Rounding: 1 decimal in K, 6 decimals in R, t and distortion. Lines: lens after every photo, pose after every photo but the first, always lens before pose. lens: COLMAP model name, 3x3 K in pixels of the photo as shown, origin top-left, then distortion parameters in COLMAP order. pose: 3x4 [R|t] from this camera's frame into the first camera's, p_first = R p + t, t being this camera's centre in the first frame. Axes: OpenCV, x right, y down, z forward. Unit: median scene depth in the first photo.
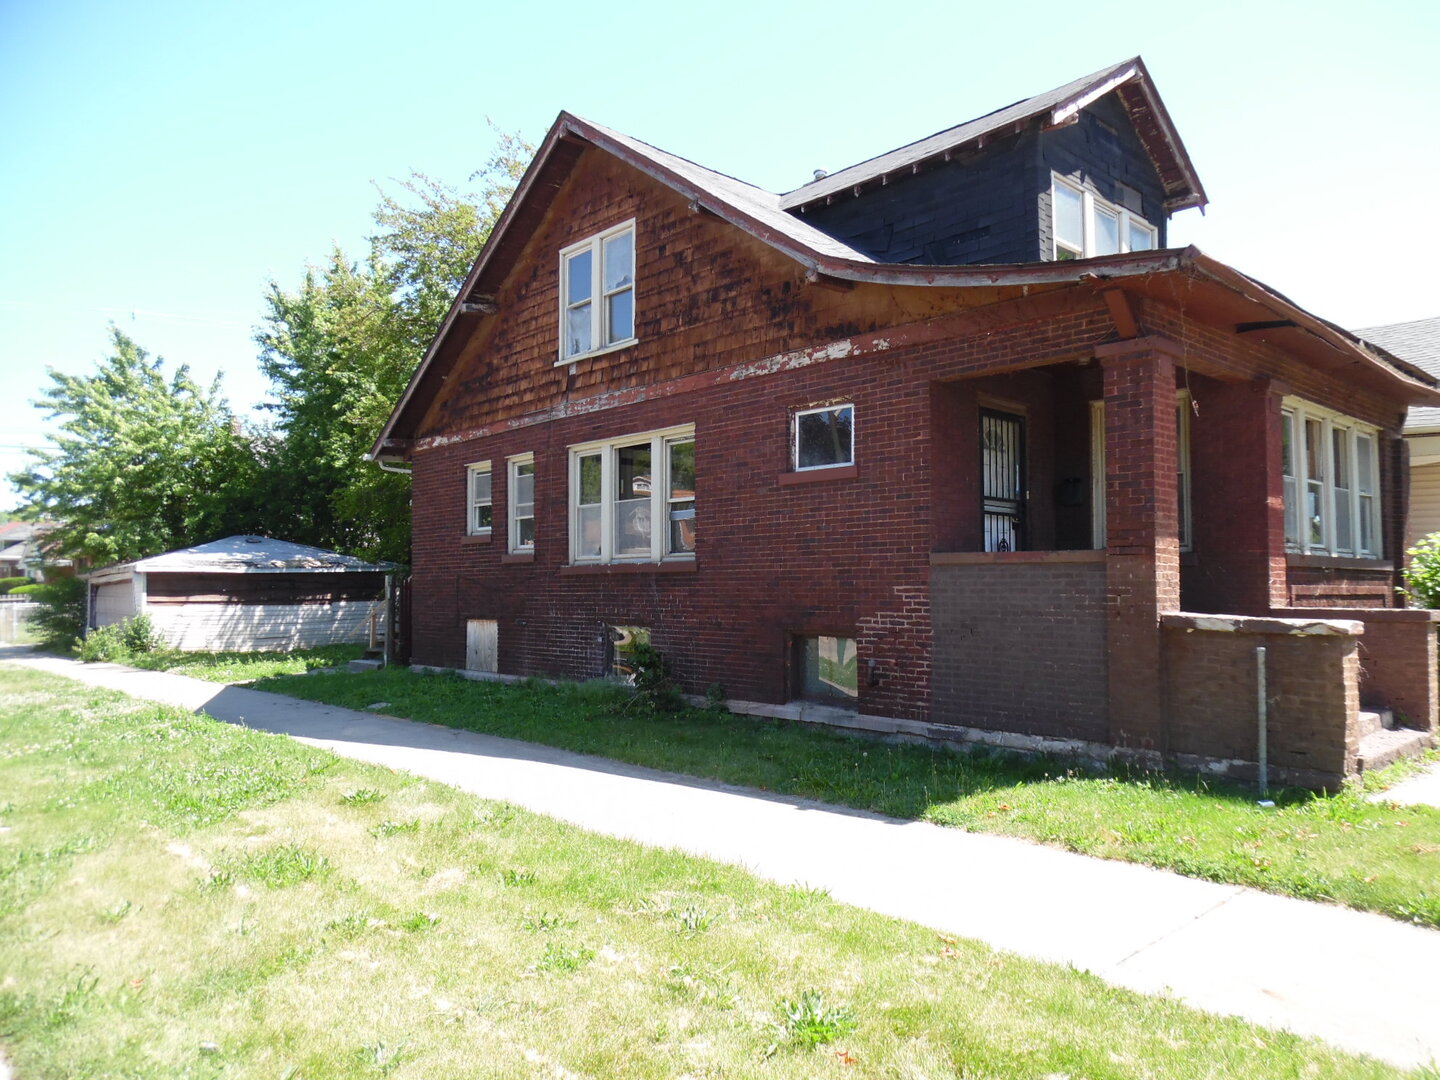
lens RADIAL K [[993.7, 0, 720.0], [0, 993.7, 540.0], [0, 0, 1]] dist [0.009878, 0.002323]
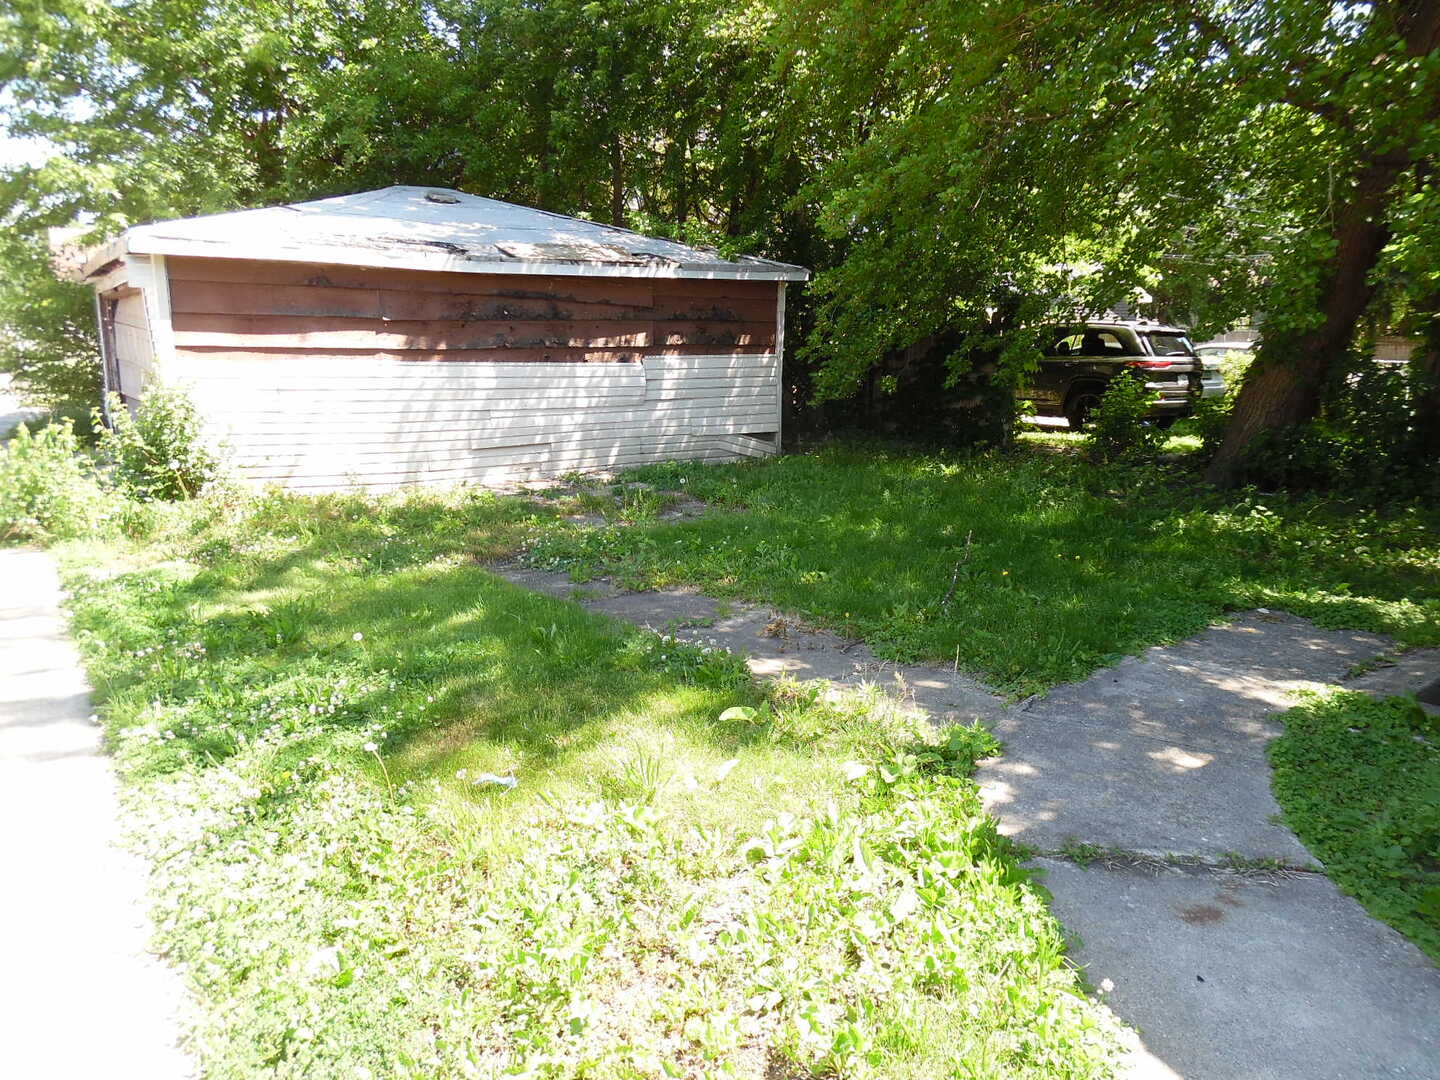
lens RADIAL K [[1012.8, 0, 720.0], [0, 1012.8, 540.0], [0, 0, 1]] dist [0.111192, 0.000386]
pose [[0.988670, 0.045692, -0.142979, -0.303377], [-0.008077, 0.967356, 0.253292, 0.030698], [0.149885, -0.249268, 0.956765, 0.598944]]
